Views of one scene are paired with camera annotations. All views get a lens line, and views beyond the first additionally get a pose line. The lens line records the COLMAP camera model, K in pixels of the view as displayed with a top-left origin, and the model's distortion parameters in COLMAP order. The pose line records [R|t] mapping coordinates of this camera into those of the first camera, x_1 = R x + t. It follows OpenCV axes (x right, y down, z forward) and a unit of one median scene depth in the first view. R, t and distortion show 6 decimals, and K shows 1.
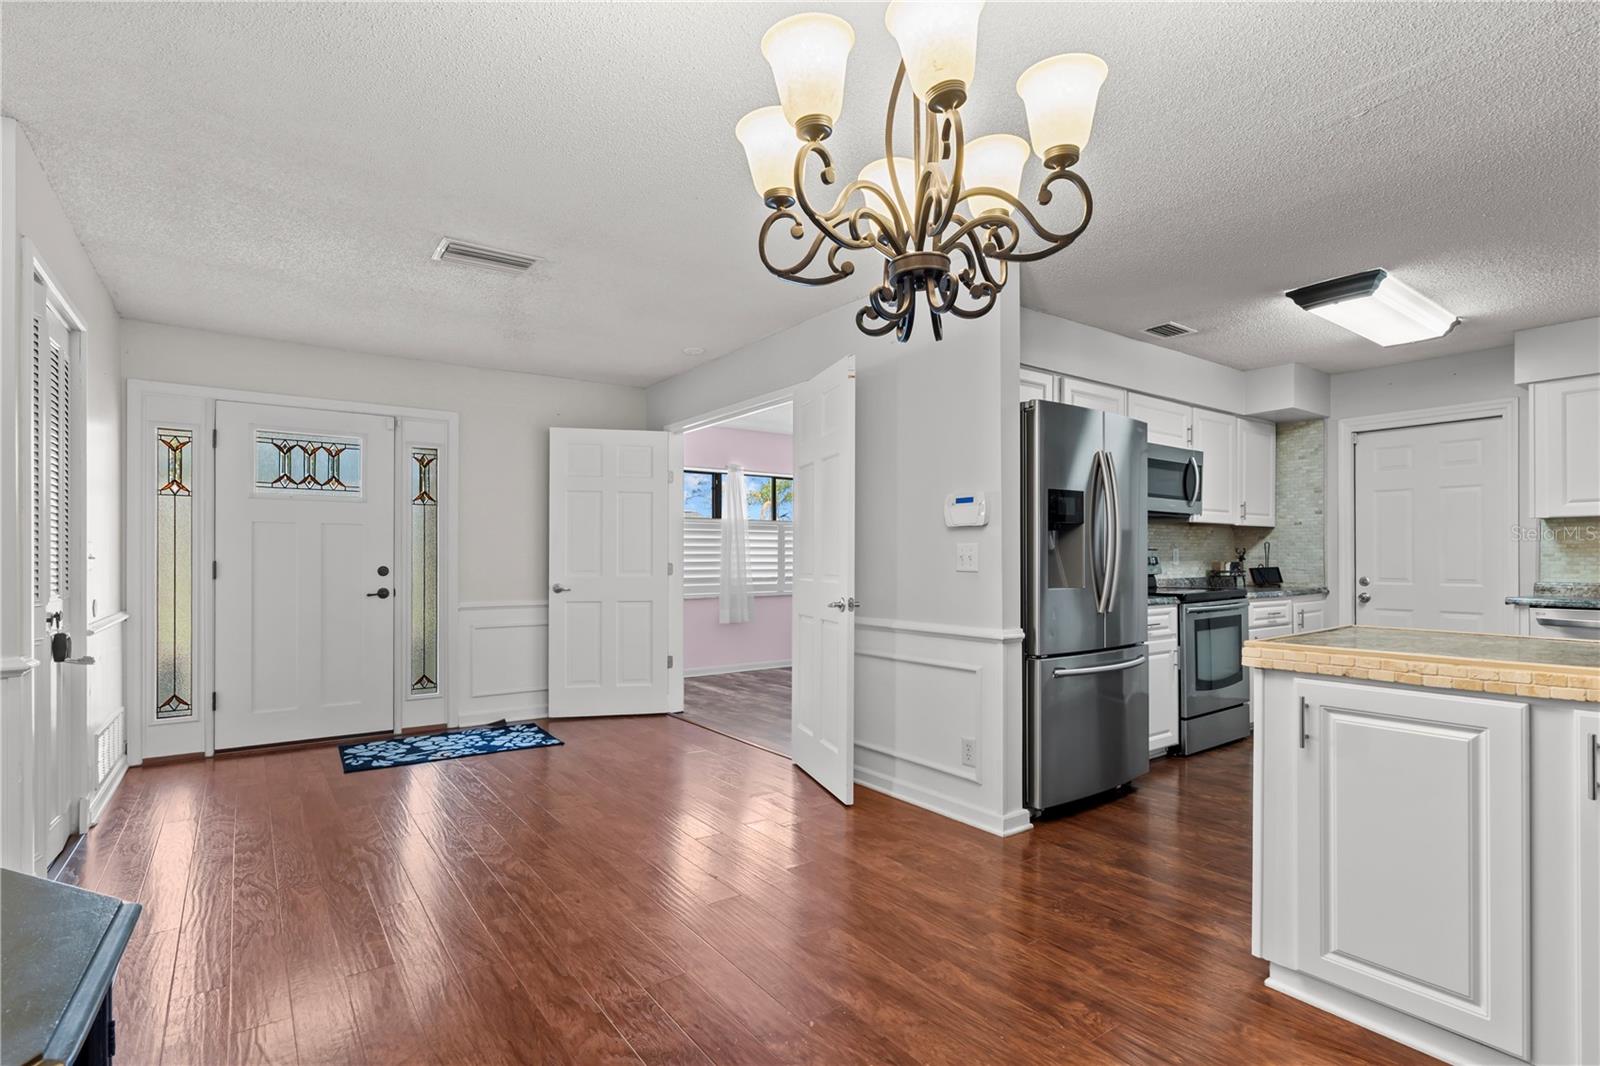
lens RADIAL K [[763.8, 0, 791.3], [0, 763.8, 560.5], [0, 0, 1]] dist [-0.003070, 0.002025]
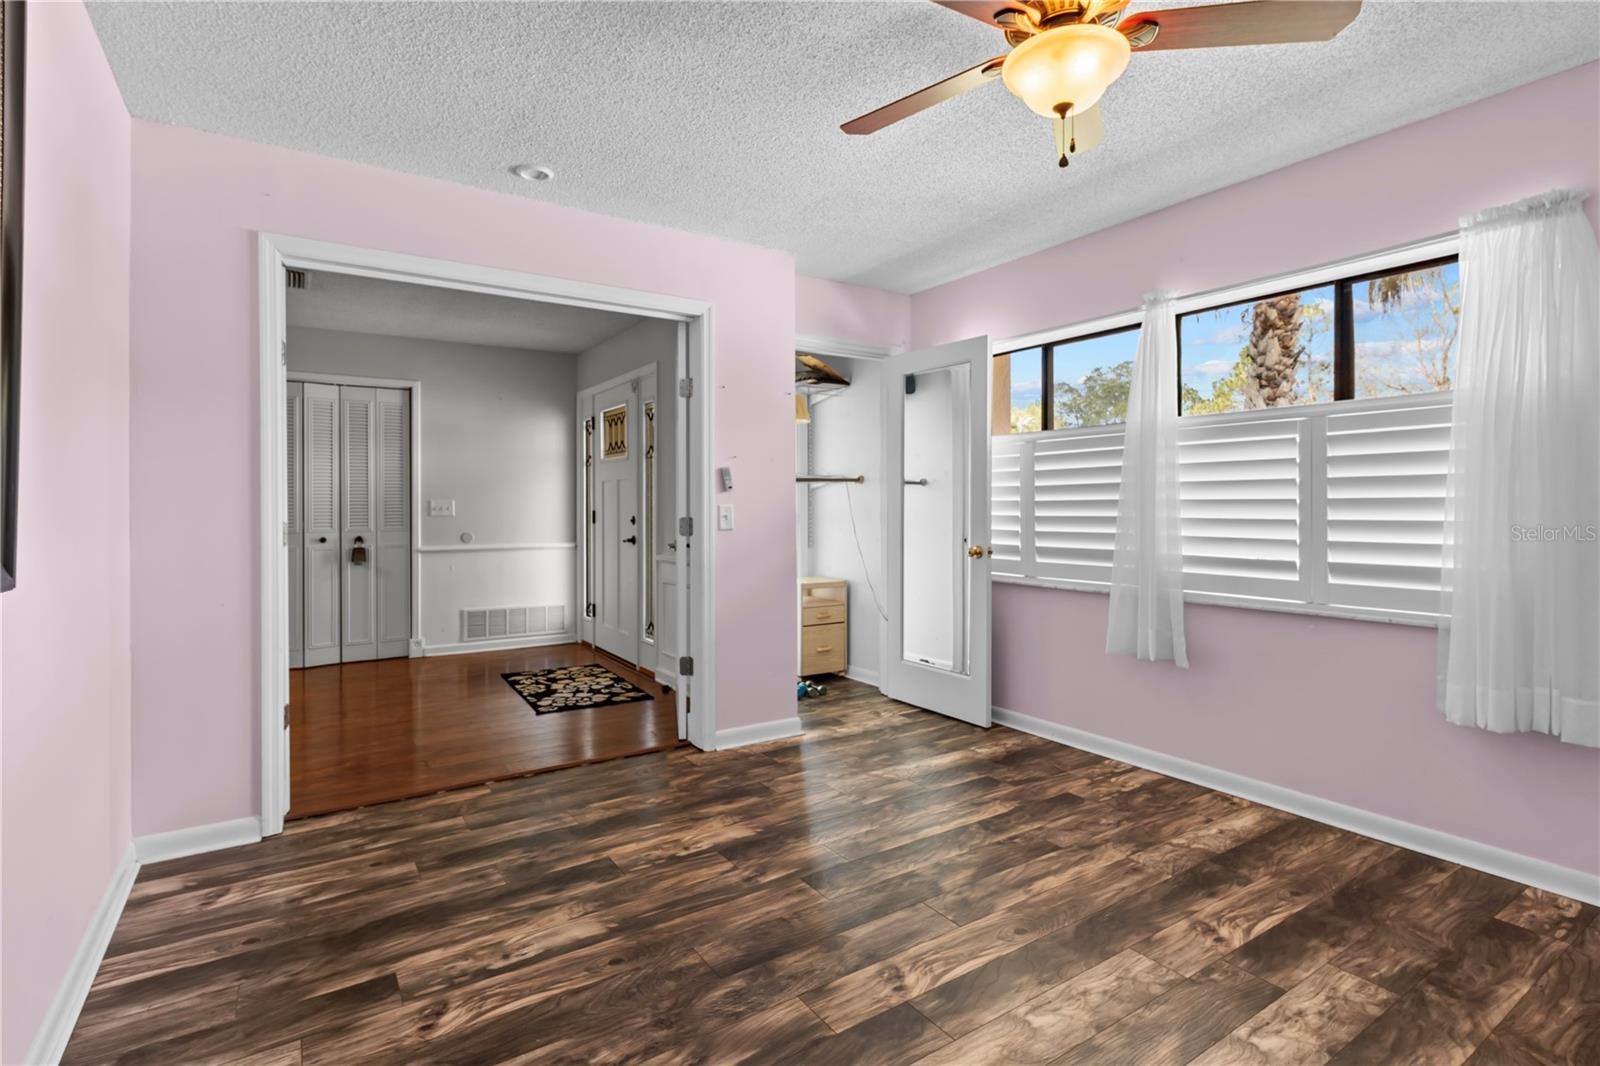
lens RADIAL K [[763.8, 0, 794.6], [0, 763.8, 518.3], [0, 0, 1]] dist [-0.003070, 0.002025]
pose [[-0.032836, 0.013255, -0.999373, 0.762688], [-0.002228, 0.999909, 0.013335, -0.006291], [0.999458, 0.002665, -0.032804, 1.690335]]
